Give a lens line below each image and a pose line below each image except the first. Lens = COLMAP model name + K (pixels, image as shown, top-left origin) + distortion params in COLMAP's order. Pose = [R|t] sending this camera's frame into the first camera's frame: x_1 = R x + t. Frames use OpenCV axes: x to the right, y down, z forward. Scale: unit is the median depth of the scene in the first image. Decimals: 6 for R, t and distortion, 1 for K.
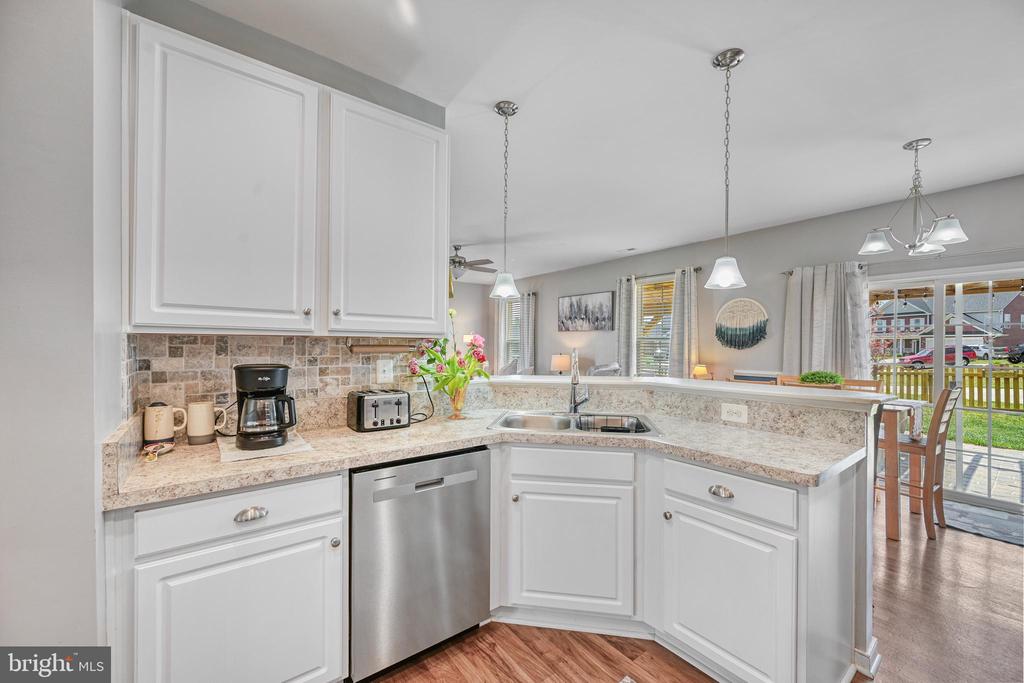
lens RADIAL K [[402.0, 0, 510.7], [0, 402.0, 347.6], [0, 0, 1]] dist [-0.000158, 0.000087]
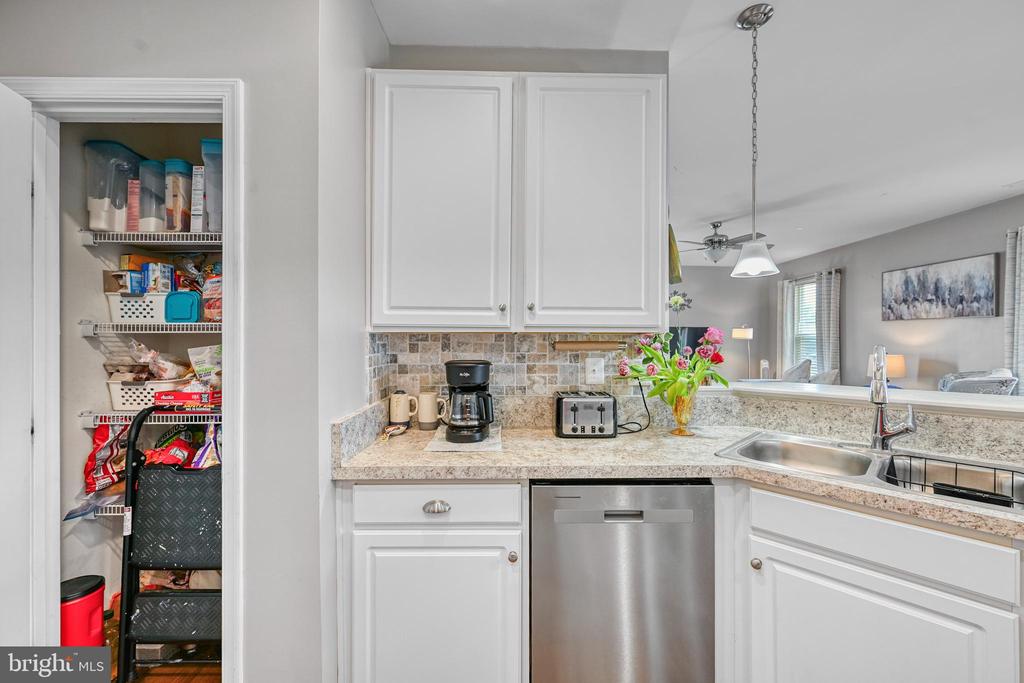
lens RADIAL K [[410.4, 0, 514.1], [0, 410.4, 340.0], [0, 0, 1]] dist [-0.000349, 0.000152]
pose [[0.806762, -0.005934, -0.590846, 0.093820], [0.000118, 0.999951, -0.009881, -0.000585], [0.590876, 0.007902, 0.806724, 0.186166]]
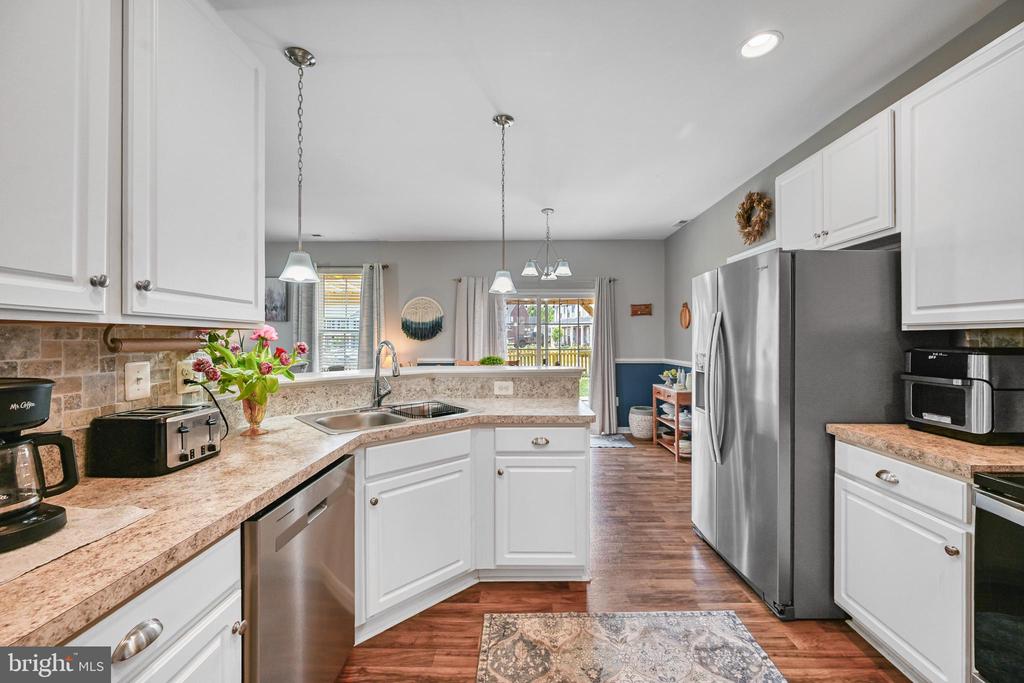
lens RADIAL K [[410.4, 0, 514.1], [0, 410.4, 340.0], [0, 0, 1]] dist [-0.000349, 0.000152]
pose [[0.613906, -0.010068, 0.789315, -0.533910], [0.010489, 0.999934, 0.004597, -0.001359], [-0.789309, 0.005457, 0.613972, 0.155849]]
